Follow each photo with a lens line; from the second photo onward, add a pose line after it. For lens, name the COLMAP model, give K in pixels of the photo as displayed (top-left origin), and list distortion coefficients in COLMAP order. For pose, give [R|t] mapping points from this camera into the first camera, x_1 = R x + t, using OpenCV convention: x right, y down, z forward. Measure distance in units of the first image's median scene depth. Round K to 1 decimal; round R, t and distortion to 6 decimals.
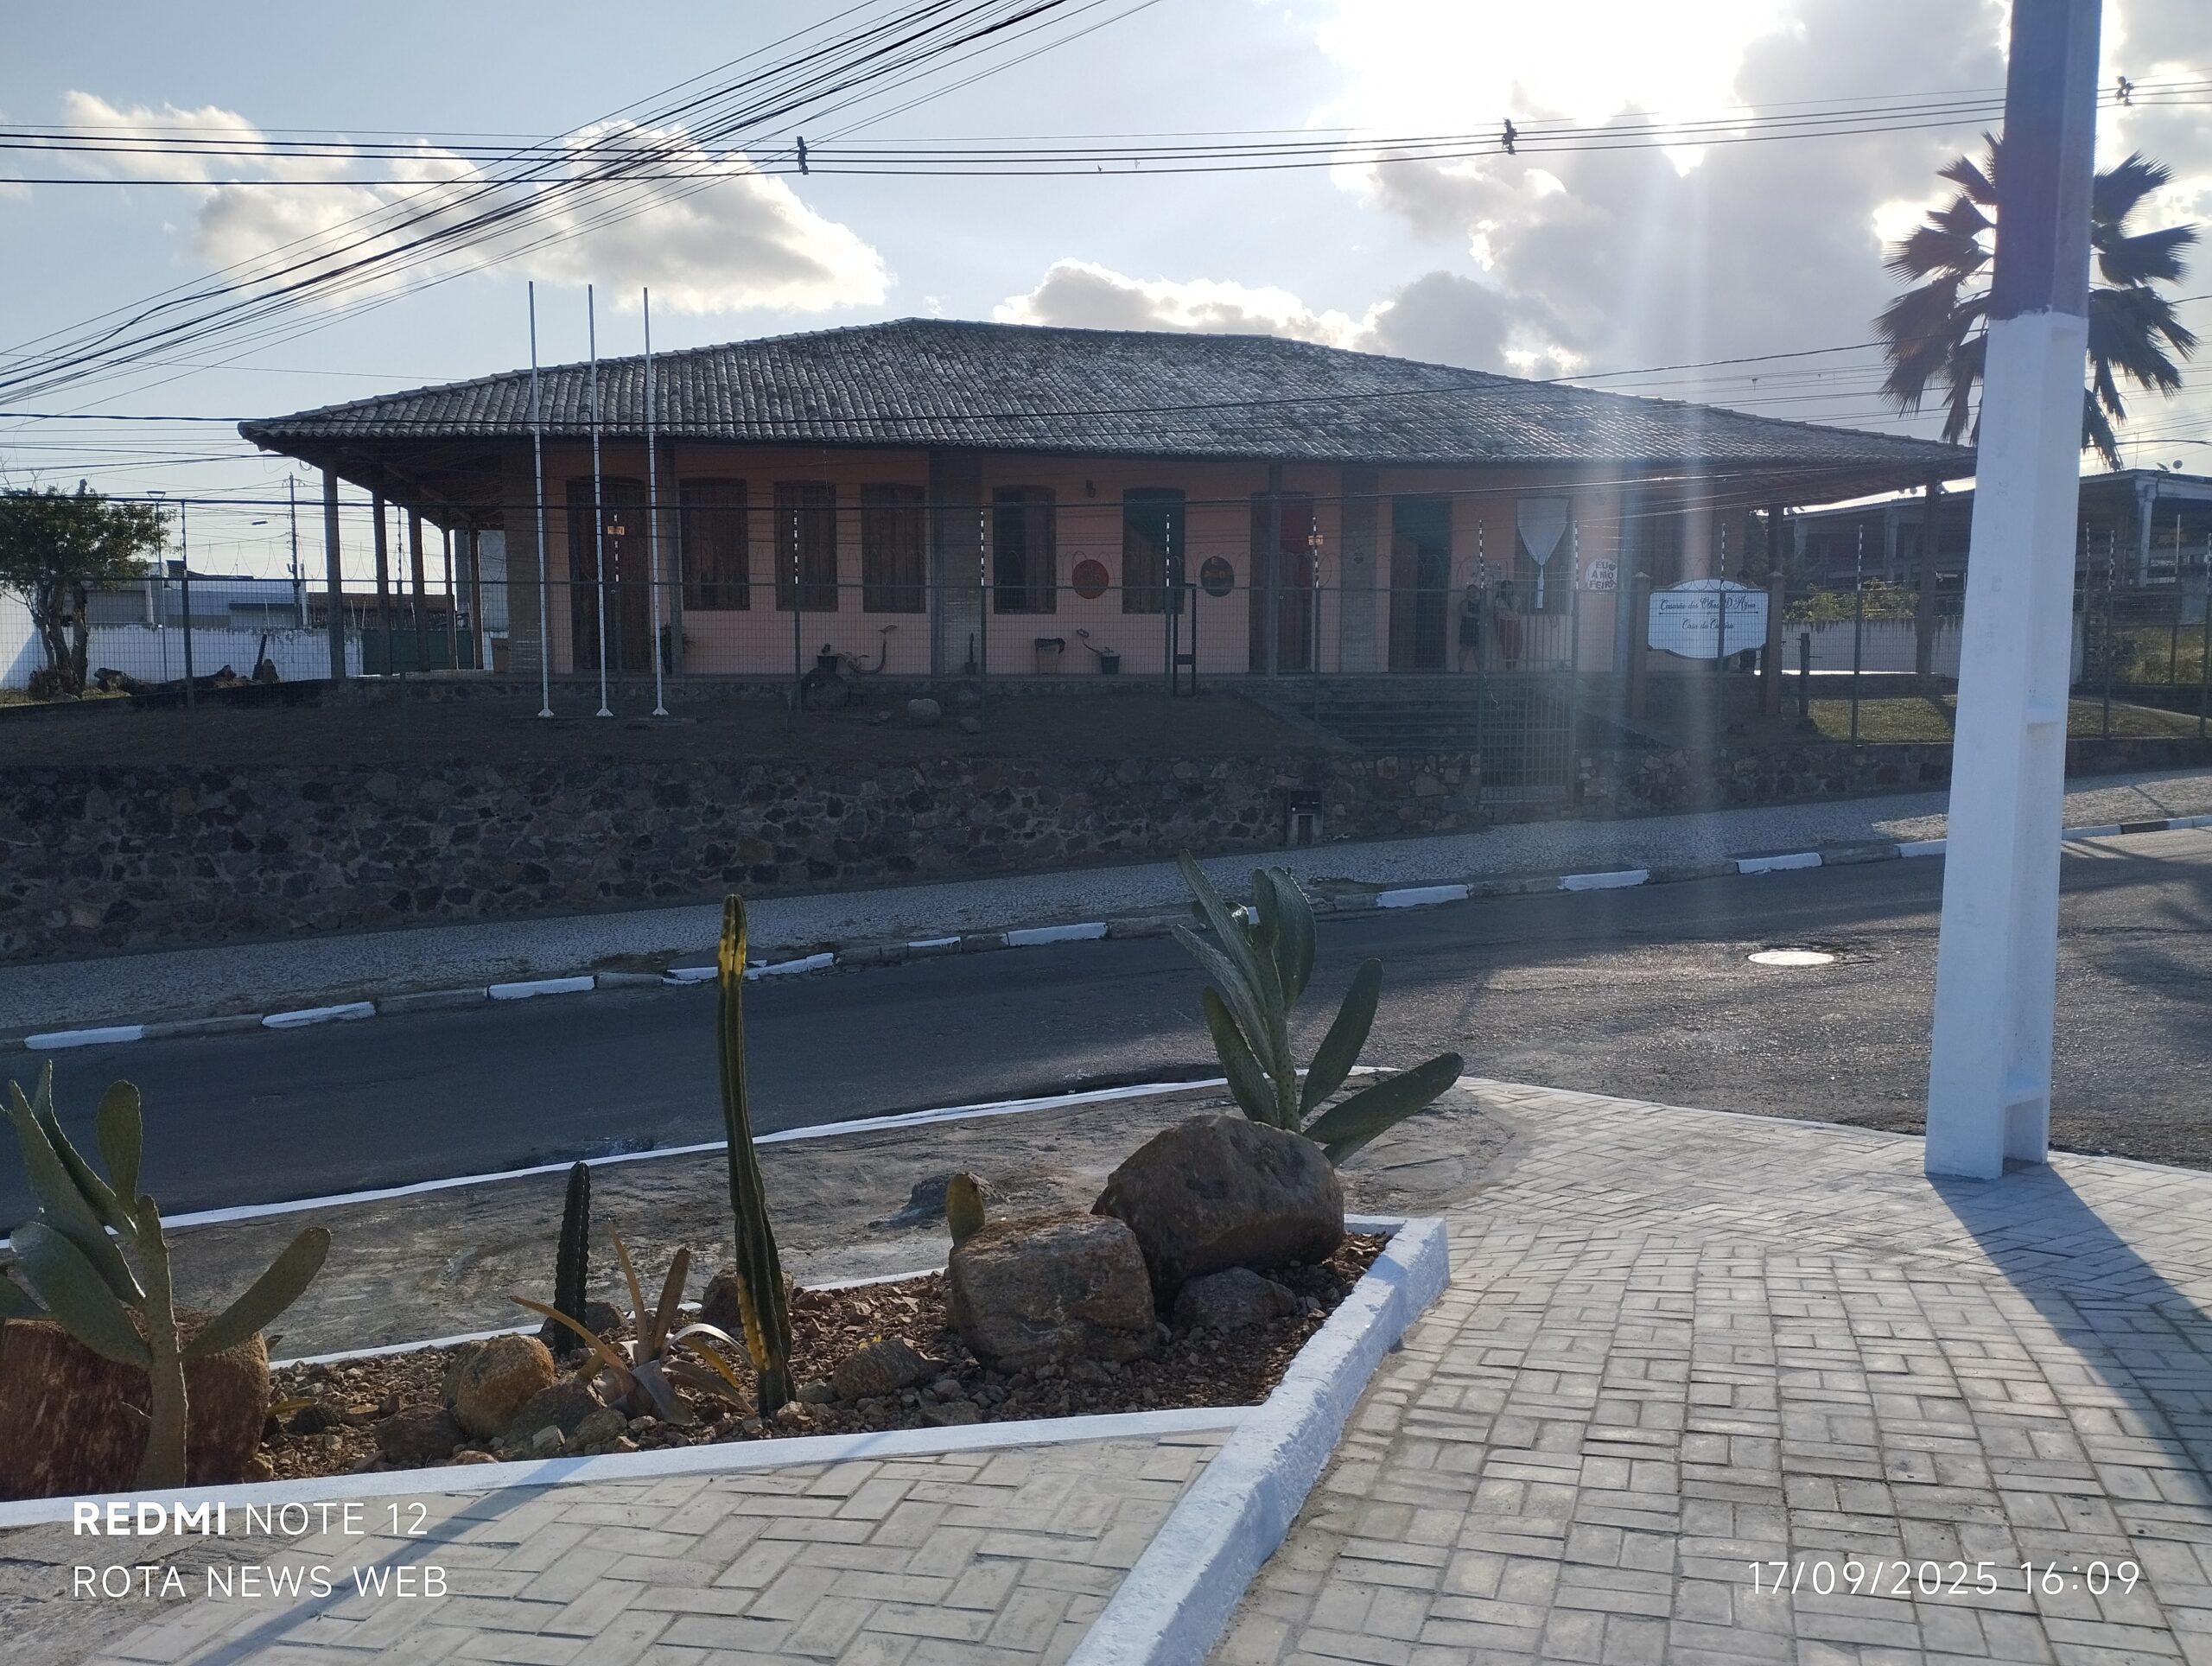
lens RADIAL K [[1807.0, 0, 1129.2], [0, 1807.0, 837.3], [0, 0, 1]] dist [0.080911, -0.068780]
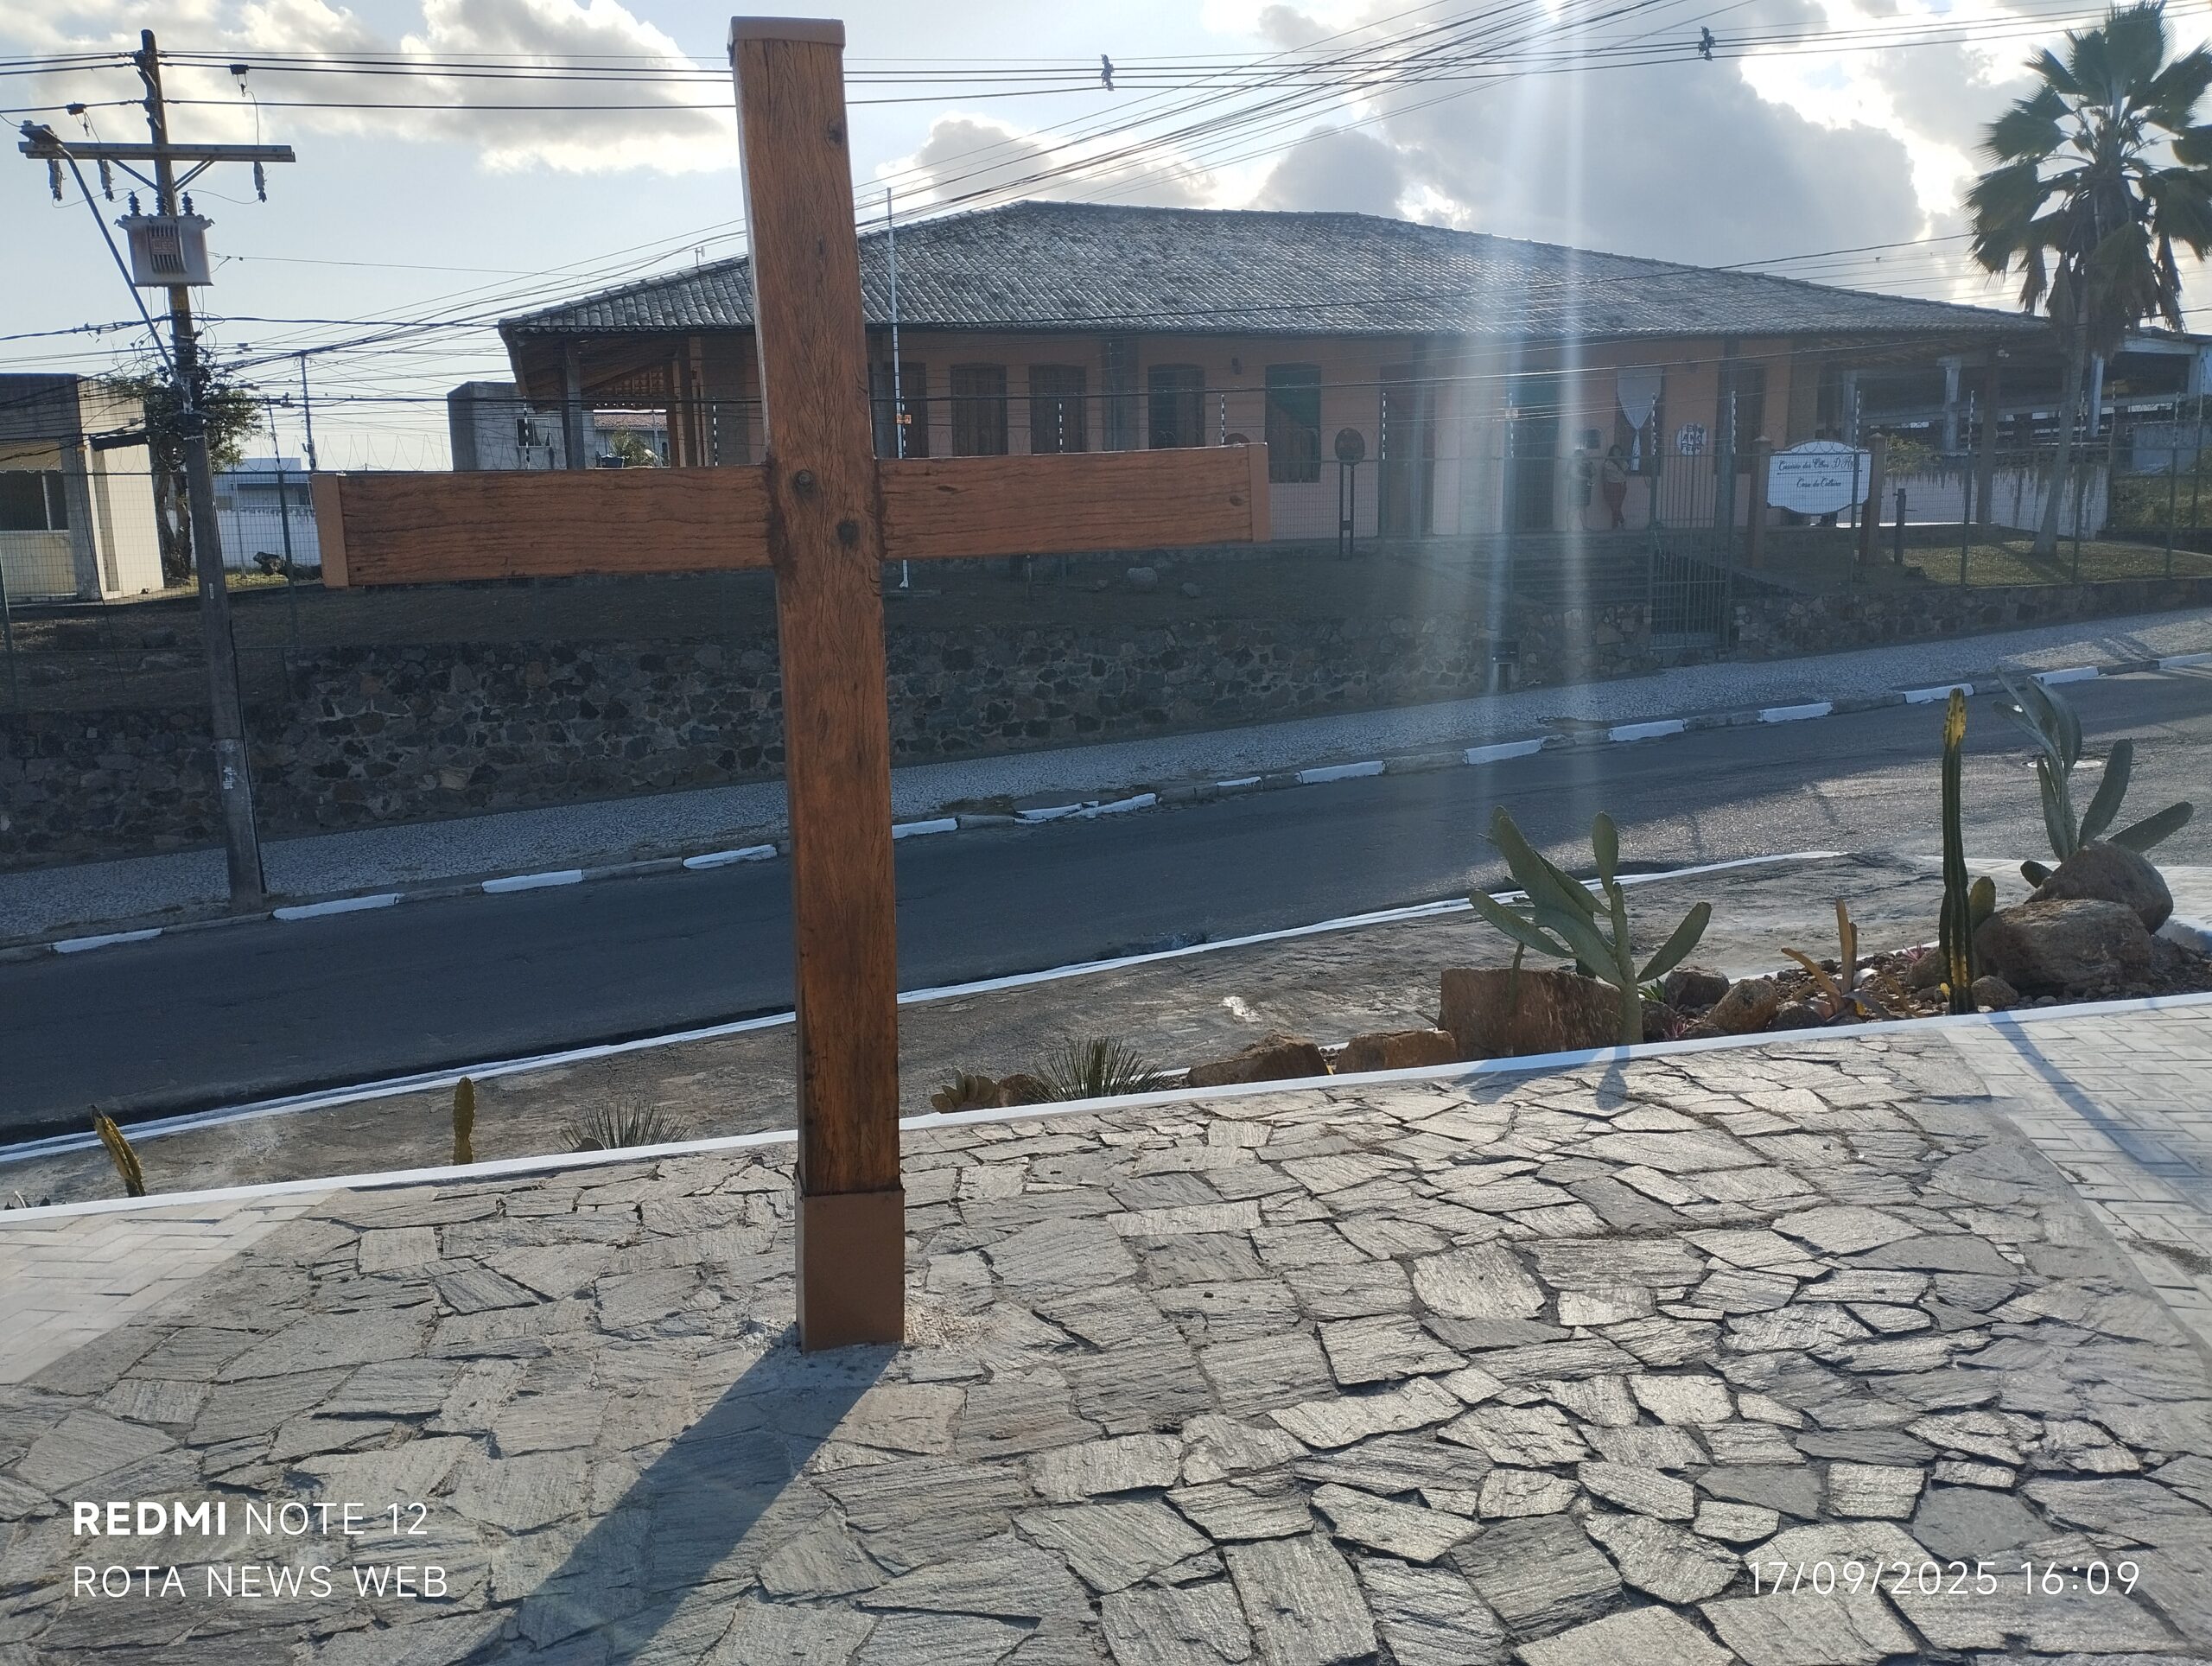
lens RADIAL K [[1807.0, 0, 1125.7], [0, 1807.0, 820.6], [0, 0, 1]] dist [0.080911, -0.068780]
pose [[0.997938, -0.028638, 0.057435, -0.219829], [0.024820, 0.997504, 0.066109, 0.004724], [-0.059185, -0.064548, 0.996158, -0.118487]]
